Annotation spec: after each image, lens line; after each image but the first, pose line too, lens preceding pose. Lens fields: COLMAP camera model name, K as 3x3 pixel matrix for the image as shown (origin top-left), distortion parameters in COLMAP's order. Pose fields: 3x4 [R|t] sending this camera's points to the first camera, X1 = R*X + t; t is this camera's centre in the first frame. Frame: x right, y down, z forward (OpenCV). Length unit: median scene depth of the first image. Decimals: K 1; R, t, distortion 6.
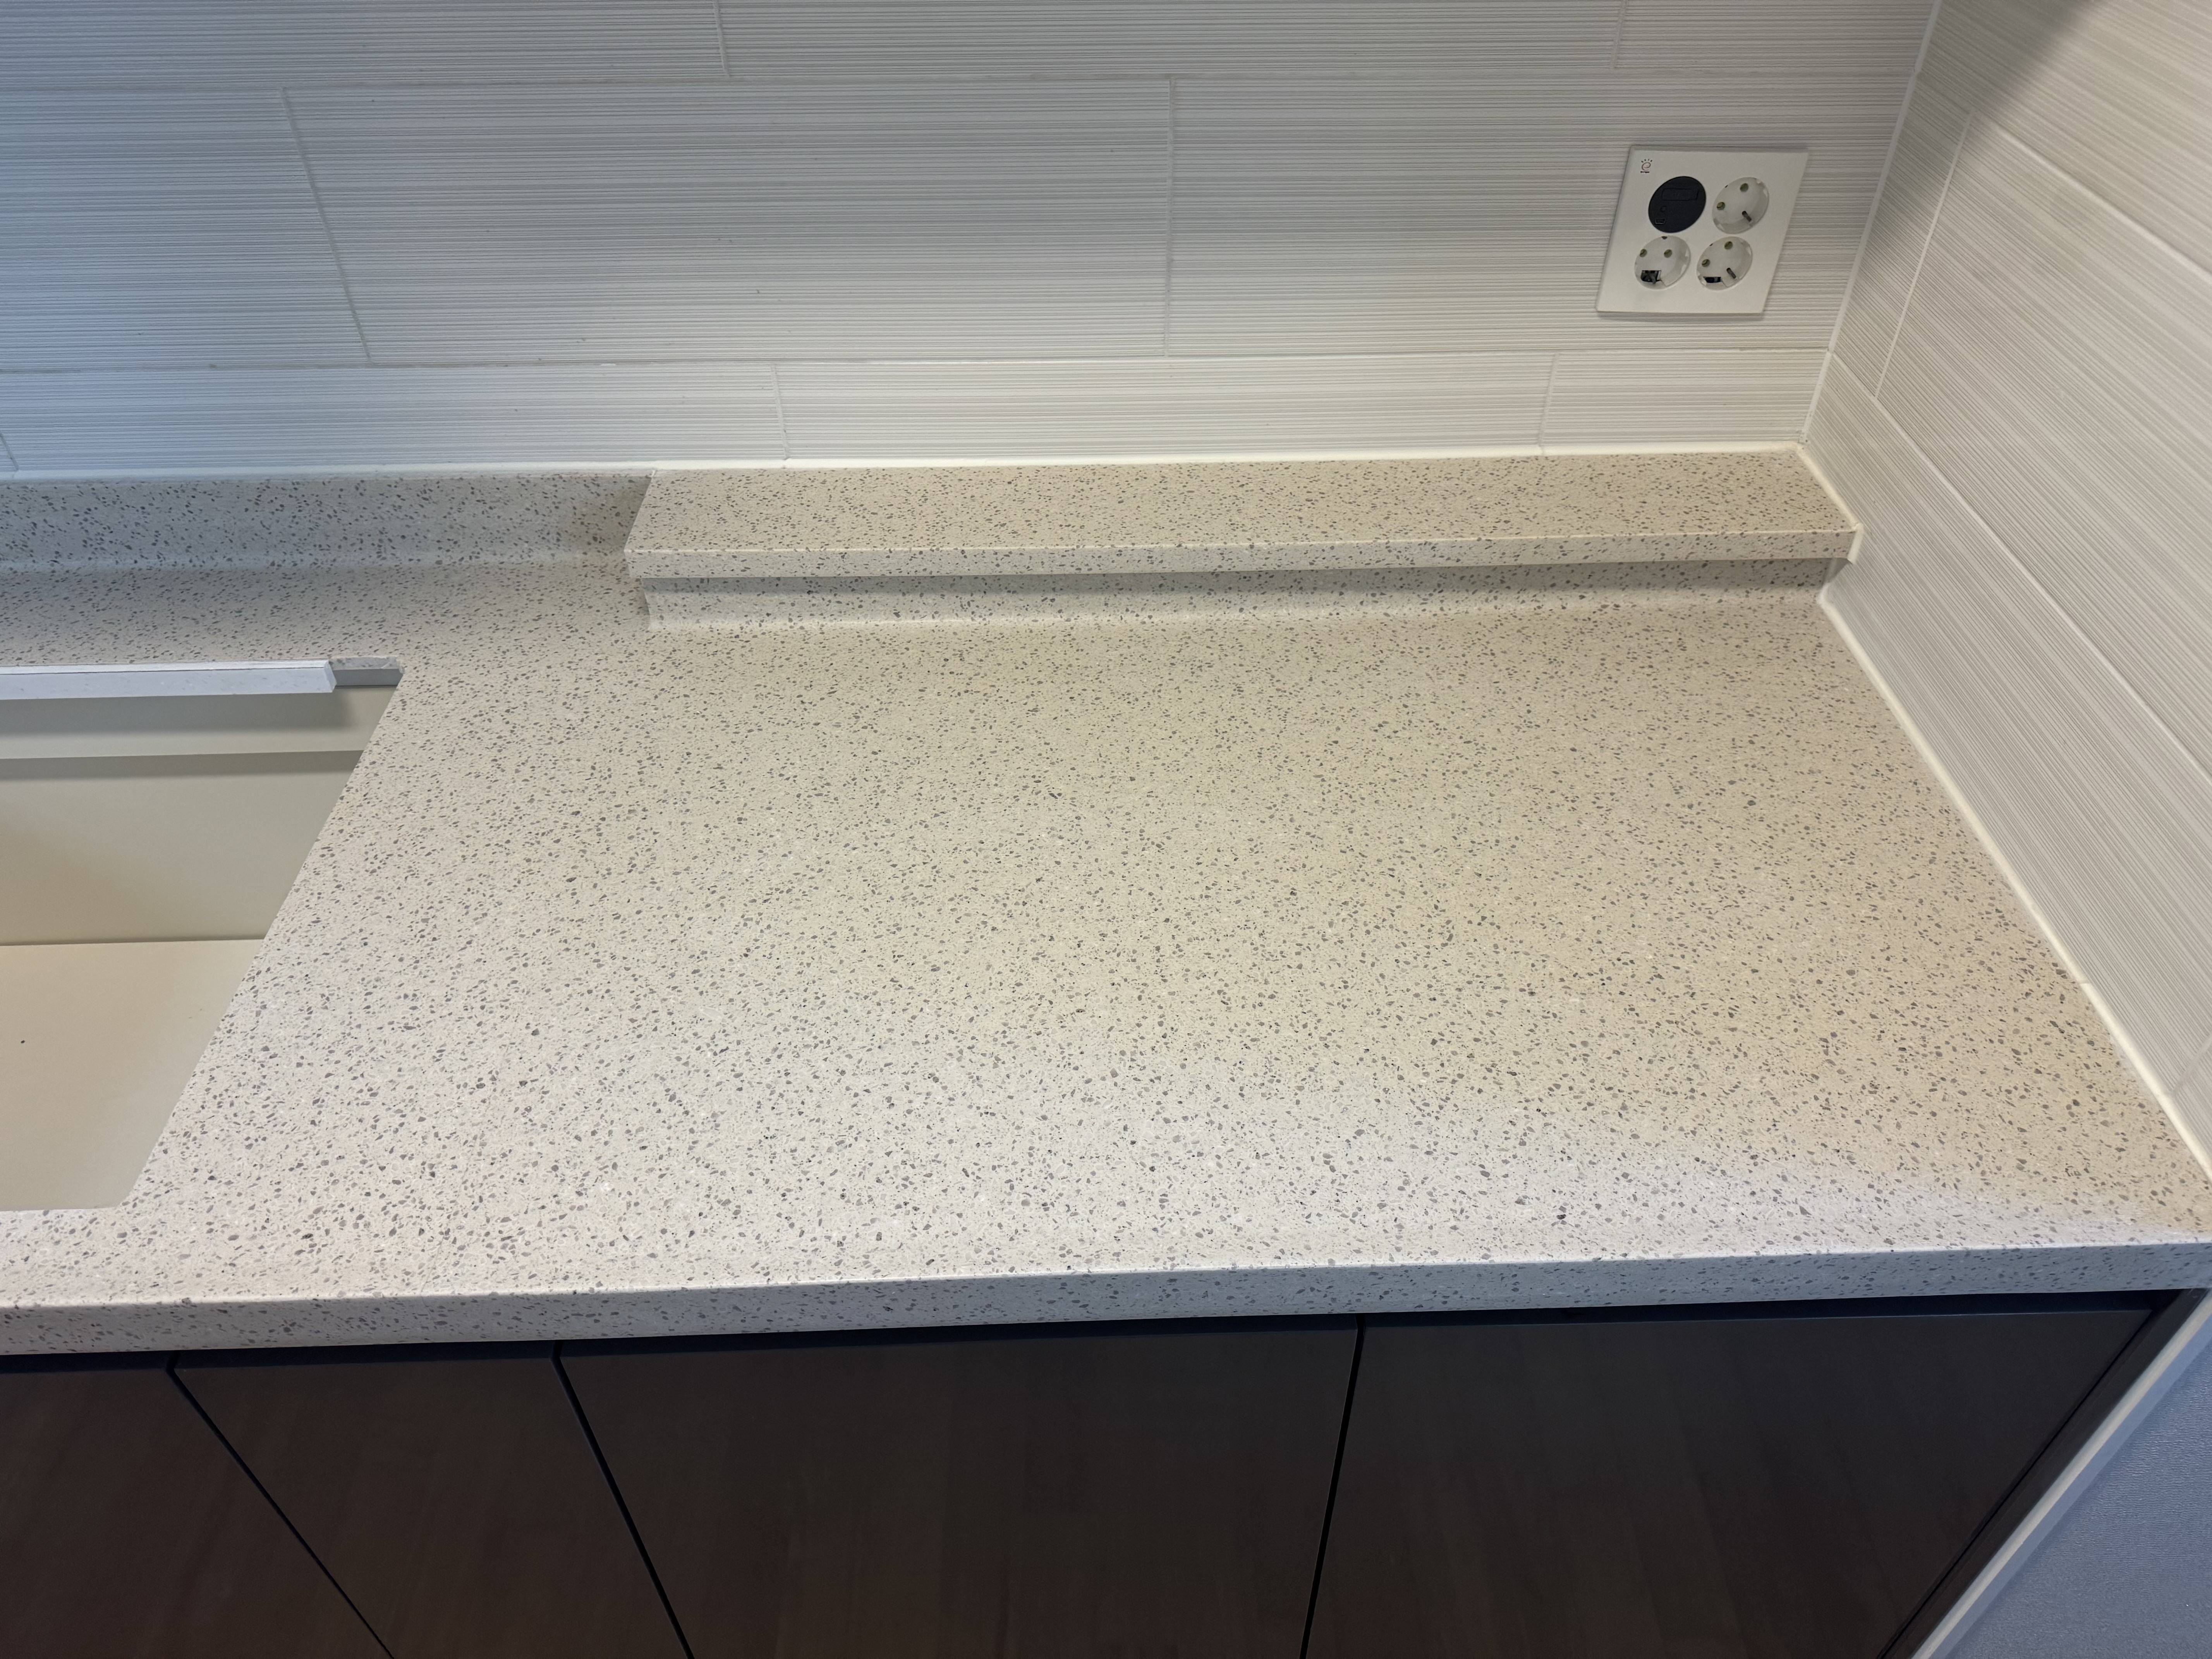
lens RADIAL K [[1549.1, 0, 1103.7], [0, 1549.1, 839.8], [0, 0, 1]] dist [0.088099, -0.118843]
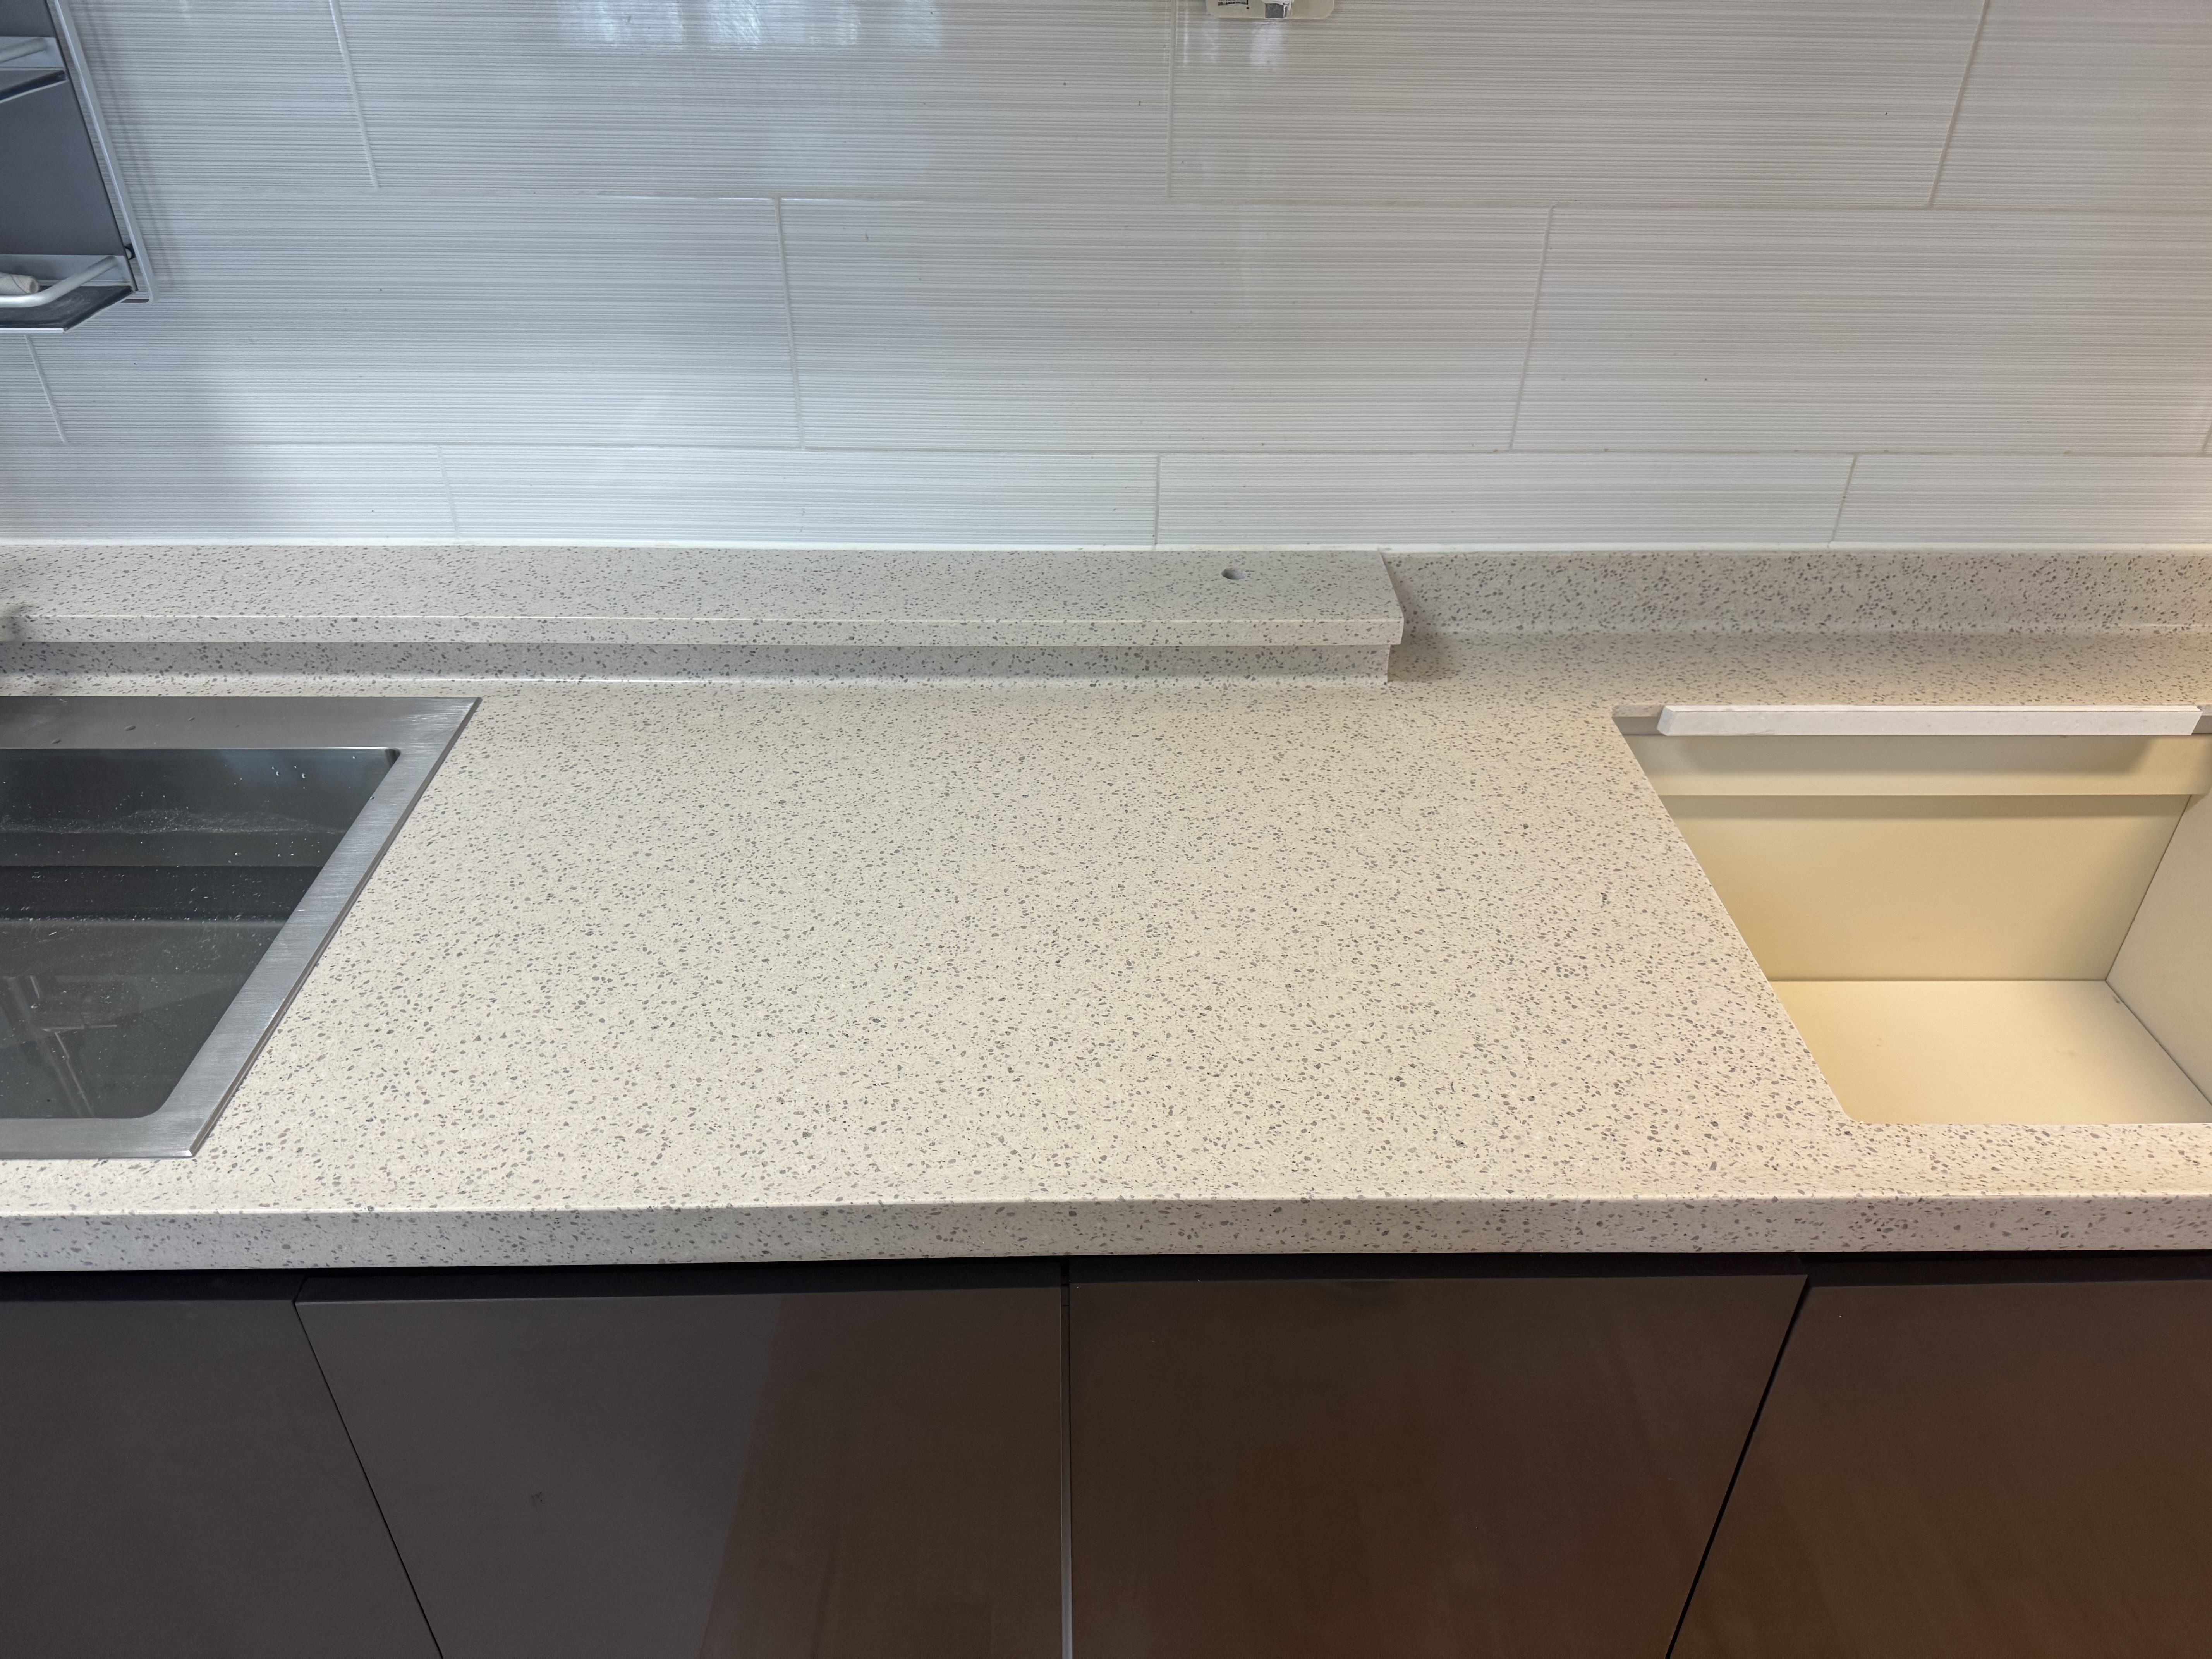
lens RADIAL K [[1549.1, 0, 1112.3], [0, 1549.1, 840.4], [0, 0, 1]] dist [0.088099, -0.118843]
pose [[0.999626, 0.018483, 0.020147, -1.285205], [-0.015652, 0.991050, -0.132569, 0.142711], [-0.022417, 0.132204, 0.990969, -0.084726]]
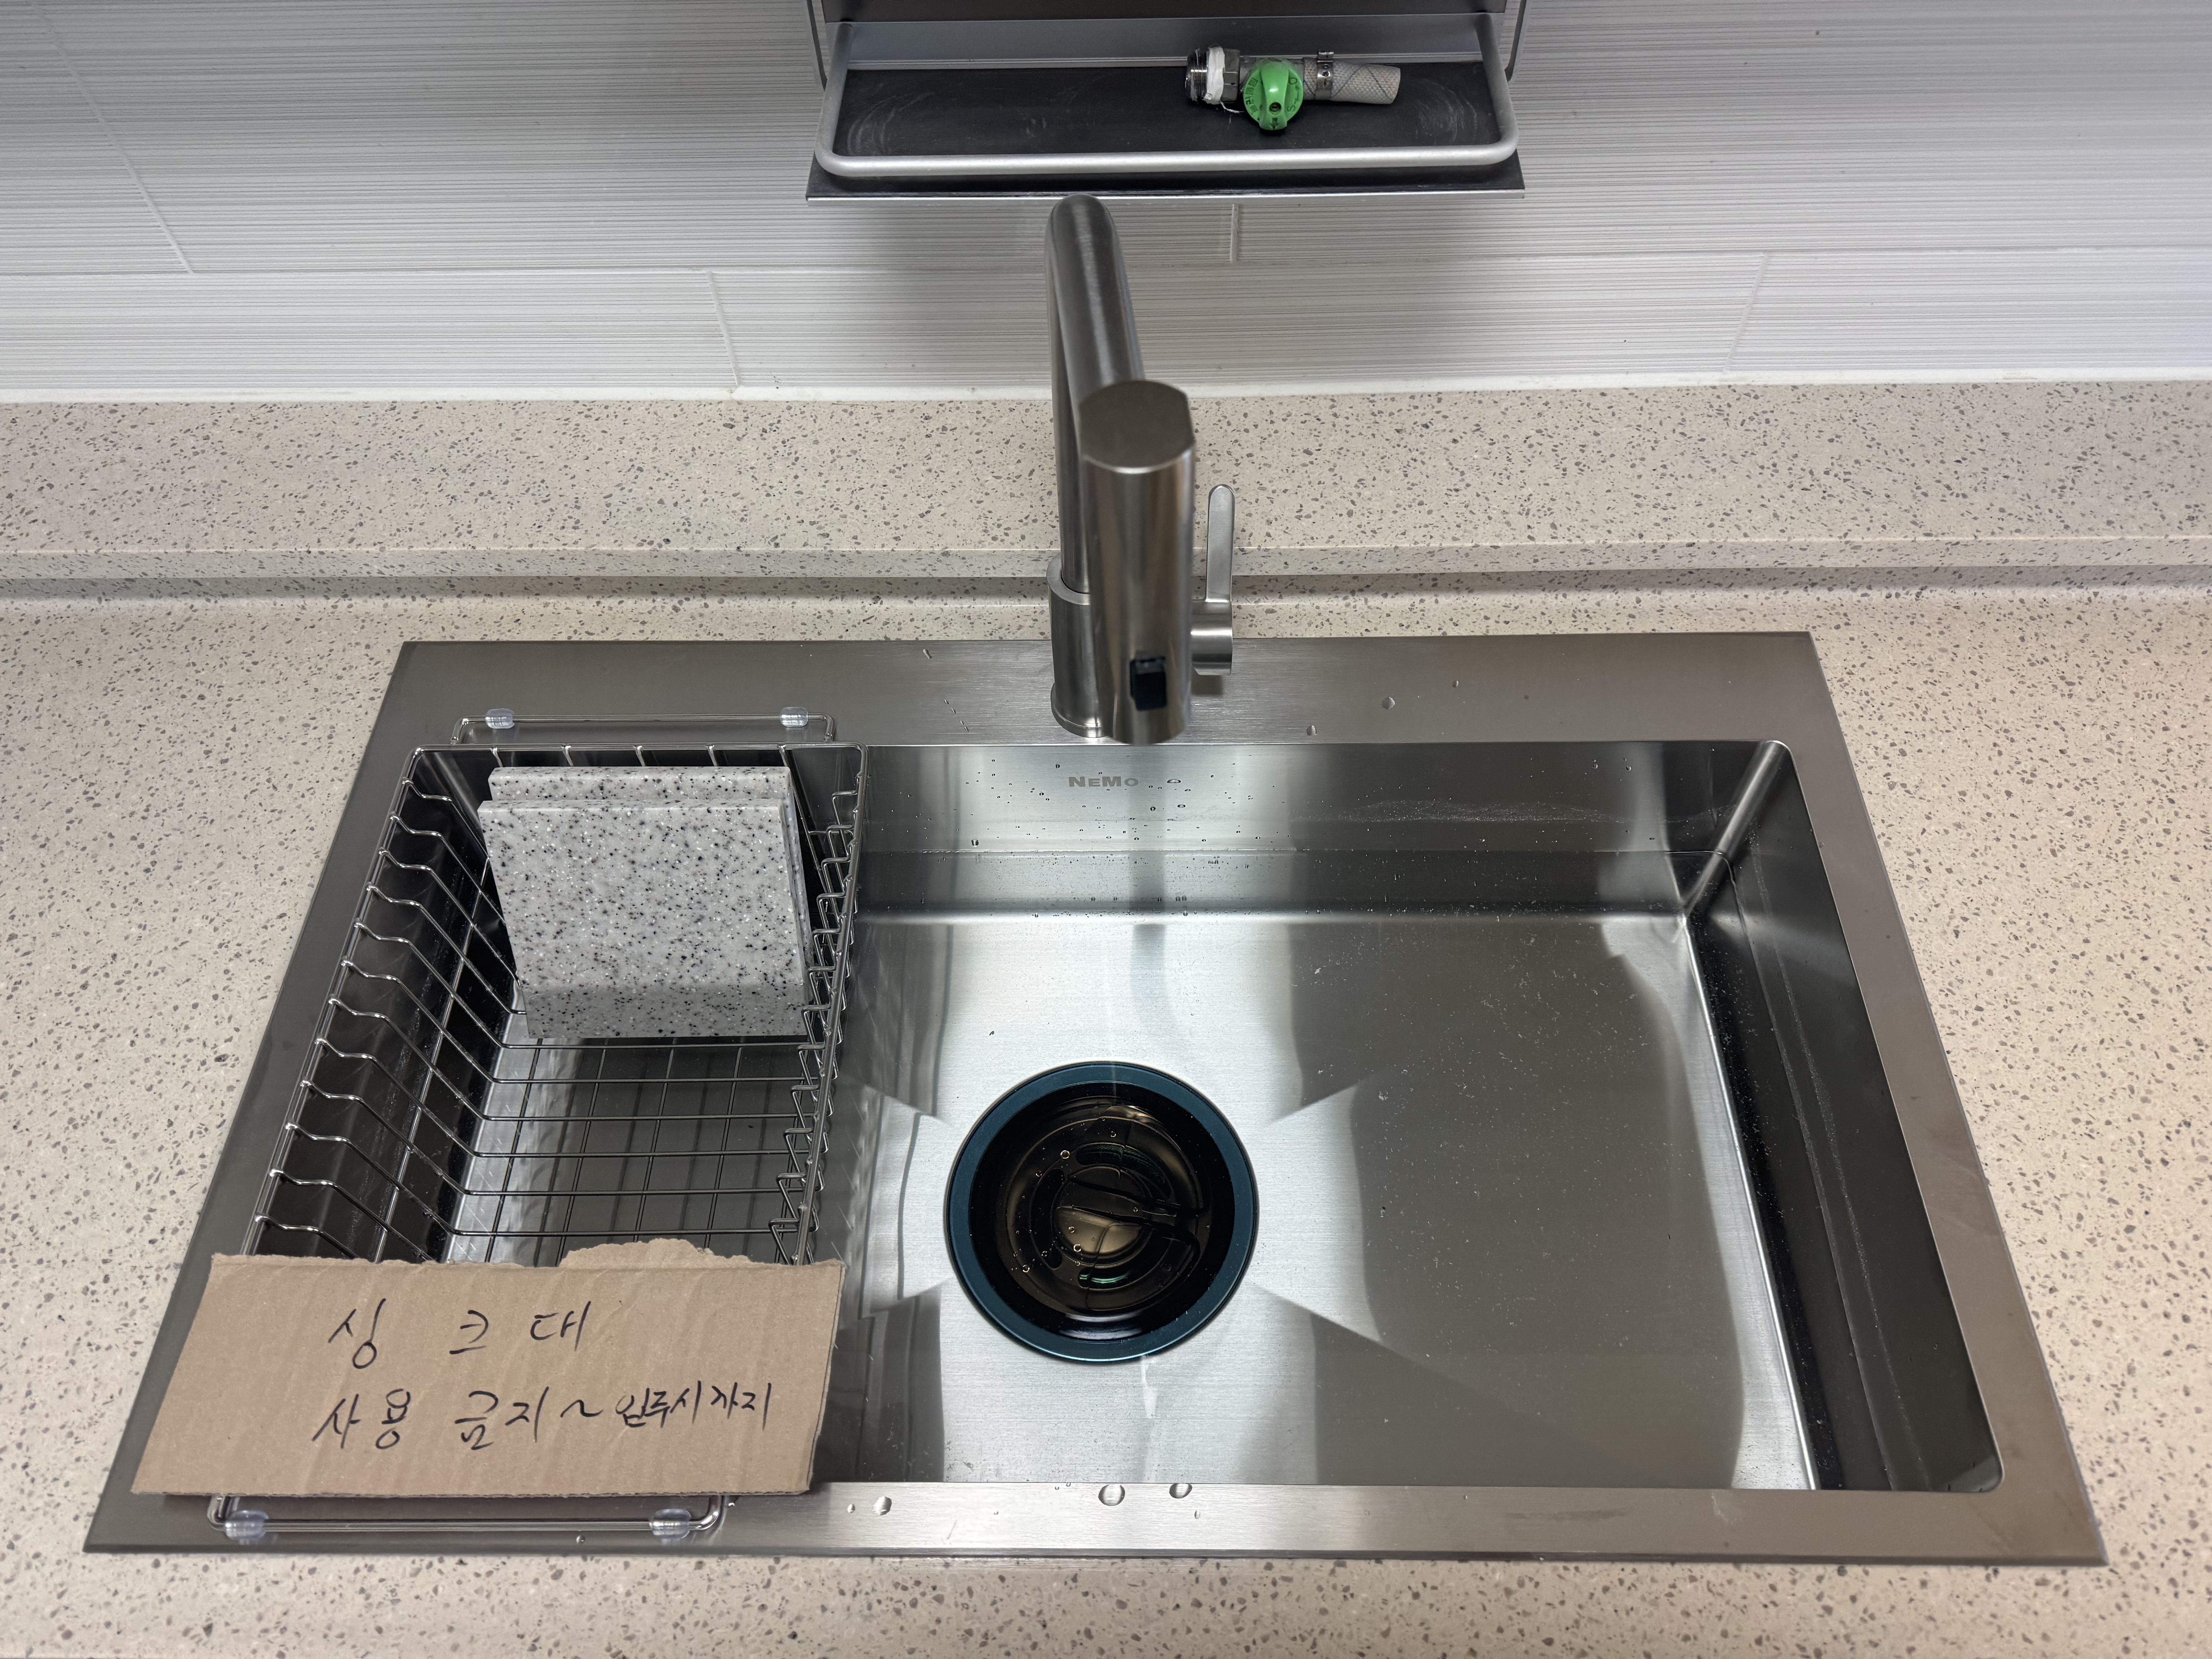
lens RADIAL K [[1549.1, 0, 1112.3], [0, 1549.1, 841.6], [0, 0, 1]] dist [0.088099, -0.118843]
pose [[0.999626, 0.019907, -0.018732, -2.037477], [-0.014944, 0.971812, 0.235283, -0.171585], [0.022887, -0.234916, 0.971746, 0.186025]]
